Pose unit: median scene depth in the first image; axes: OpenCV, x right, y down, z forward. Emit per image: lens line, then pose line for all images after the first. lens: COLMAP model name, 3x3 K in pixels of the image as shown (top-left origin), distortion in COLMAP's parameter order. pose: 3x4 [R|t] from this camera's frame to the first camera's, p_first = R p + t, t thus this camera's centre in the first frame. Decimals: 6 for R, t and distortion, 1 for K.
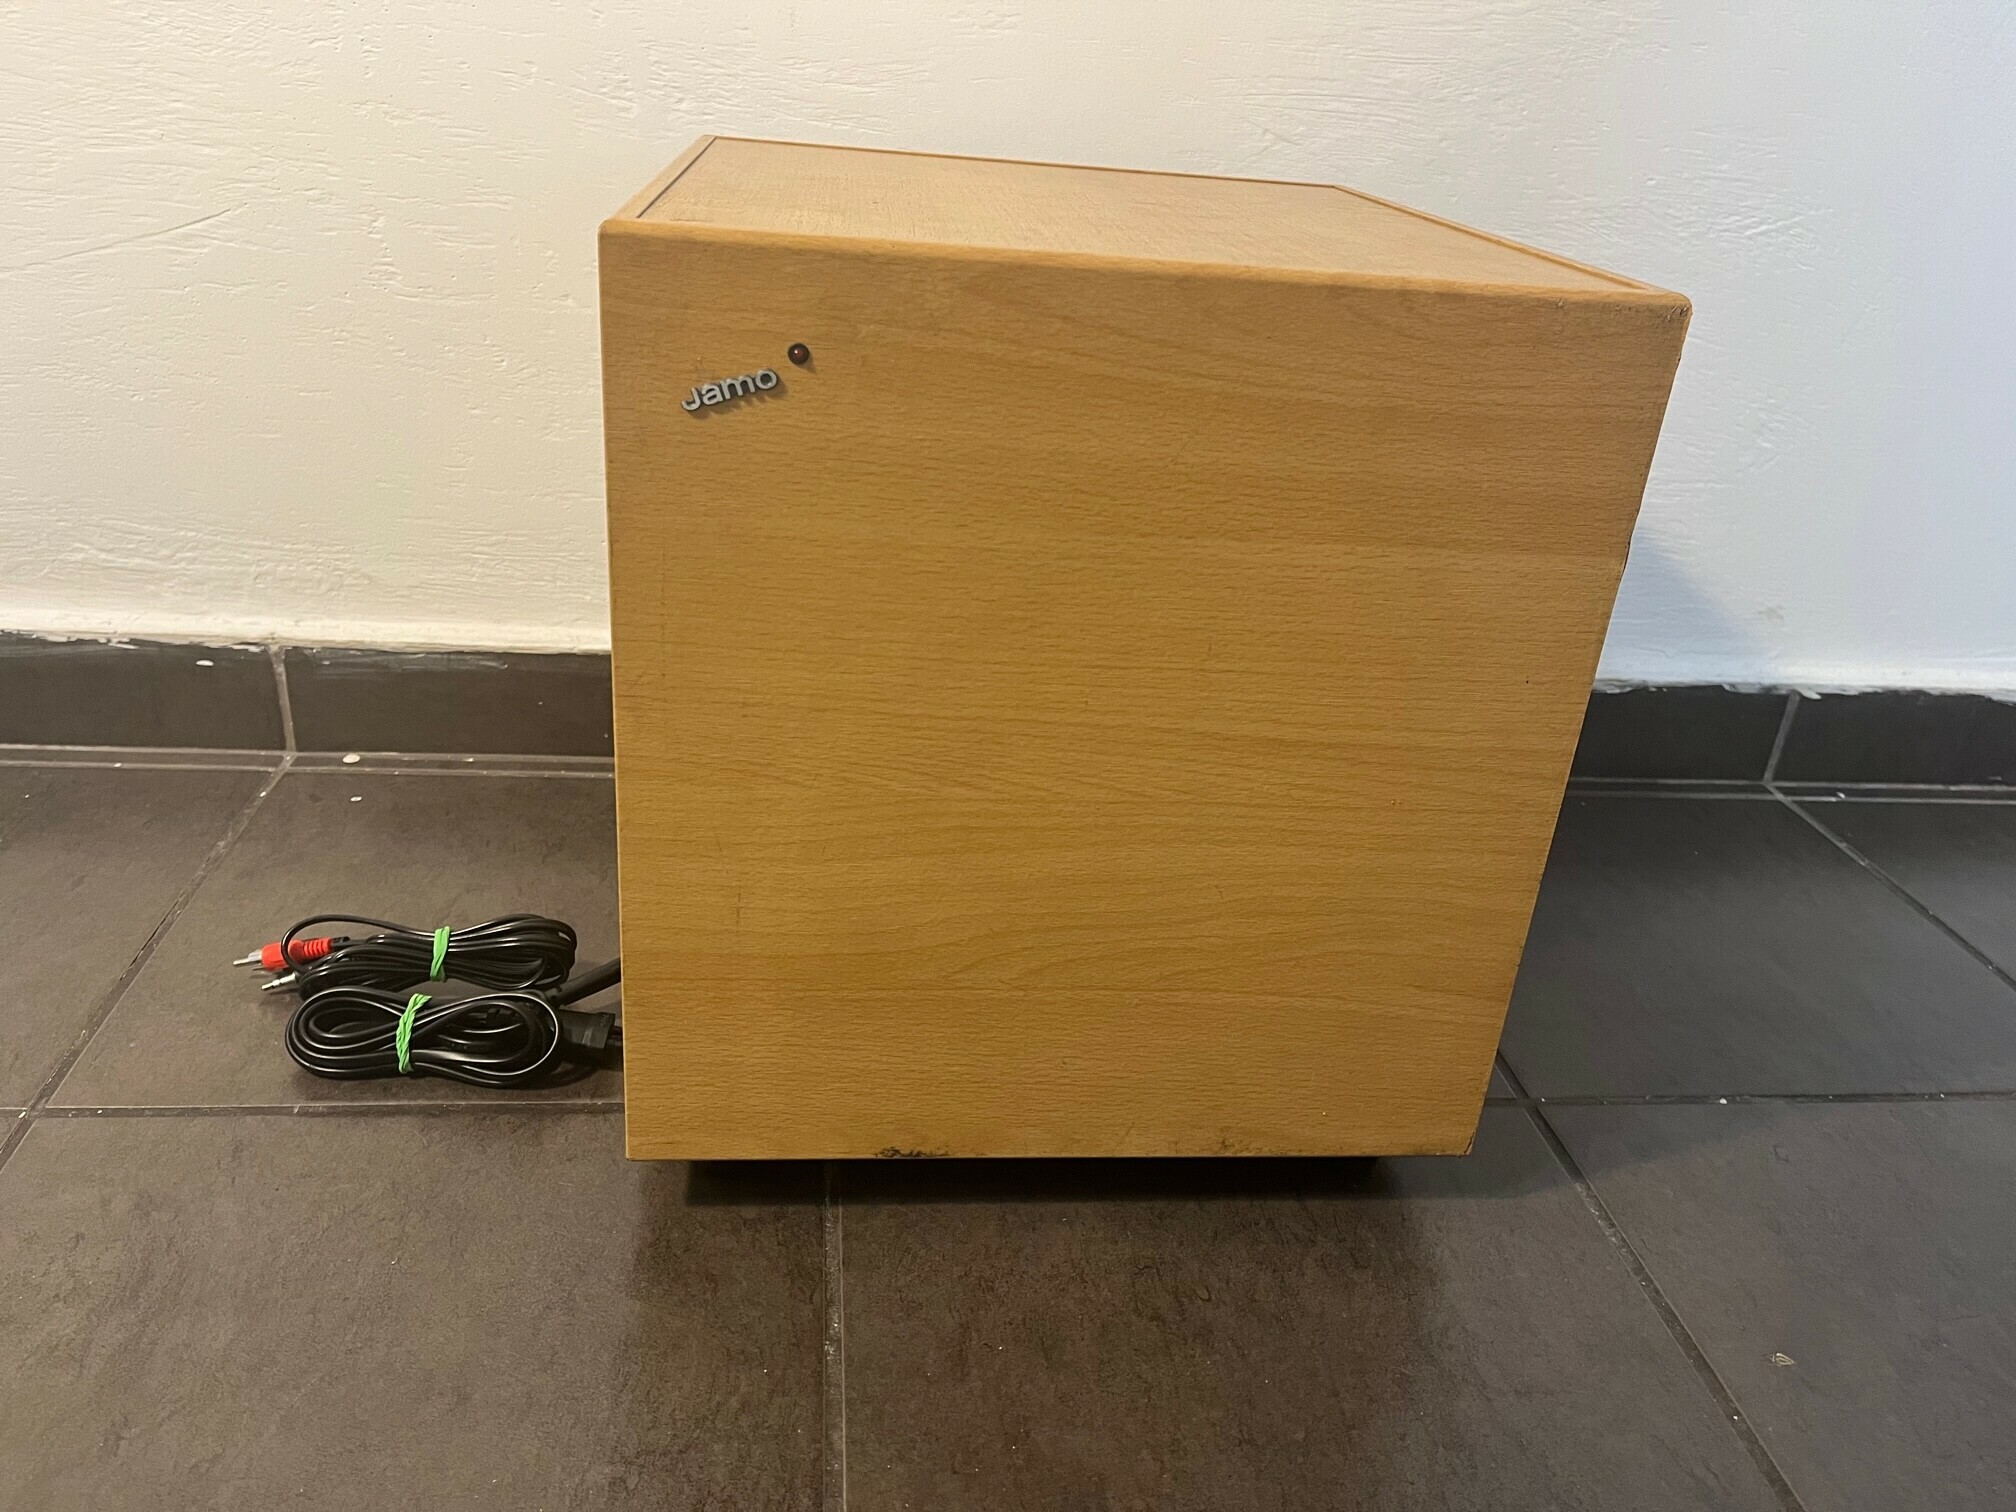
lens RADIAL K [[1553.1, 0, 1011.7], [0, 1553.1, 776.8], [0, 0, 1]] dist [0.070513, -0.097326]
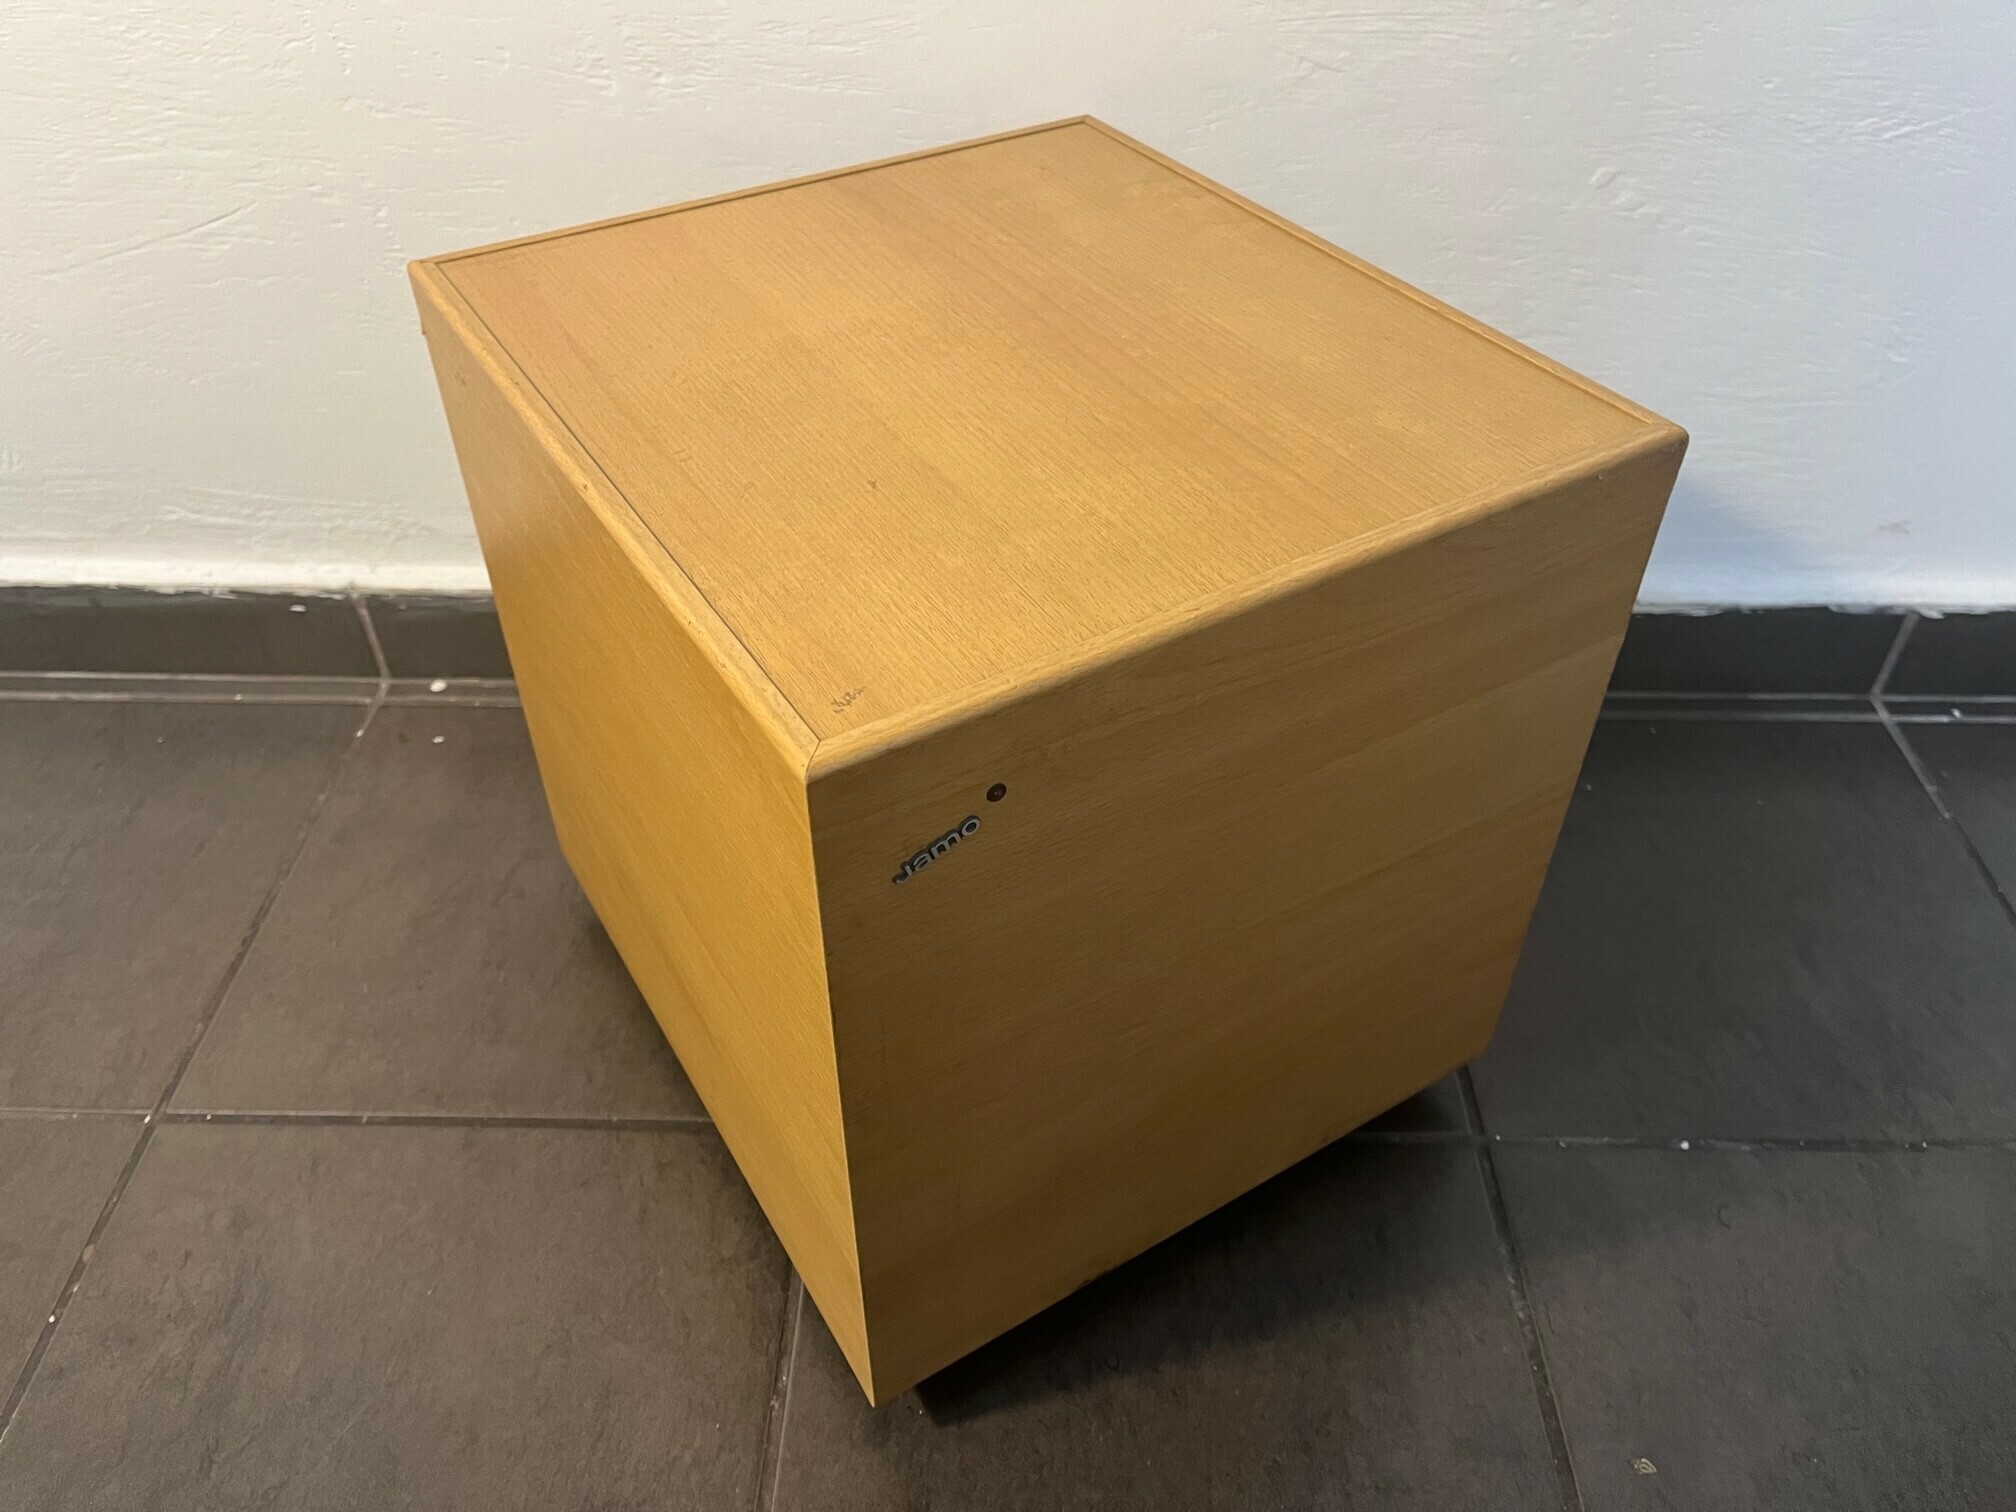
lens RADIAL K [[1553.1, 0, 994.2], [0, 1553.1, 776.4], [0, 0, 1]] dist [0.070513, -0.097326]
pose [[0.987508, 0.028476, -0.154974, 0.133066], [0.013696, 0.964300, 0.264459, -0.246270], [0.156972, -0.263278, 0.951864, 0.019361]]
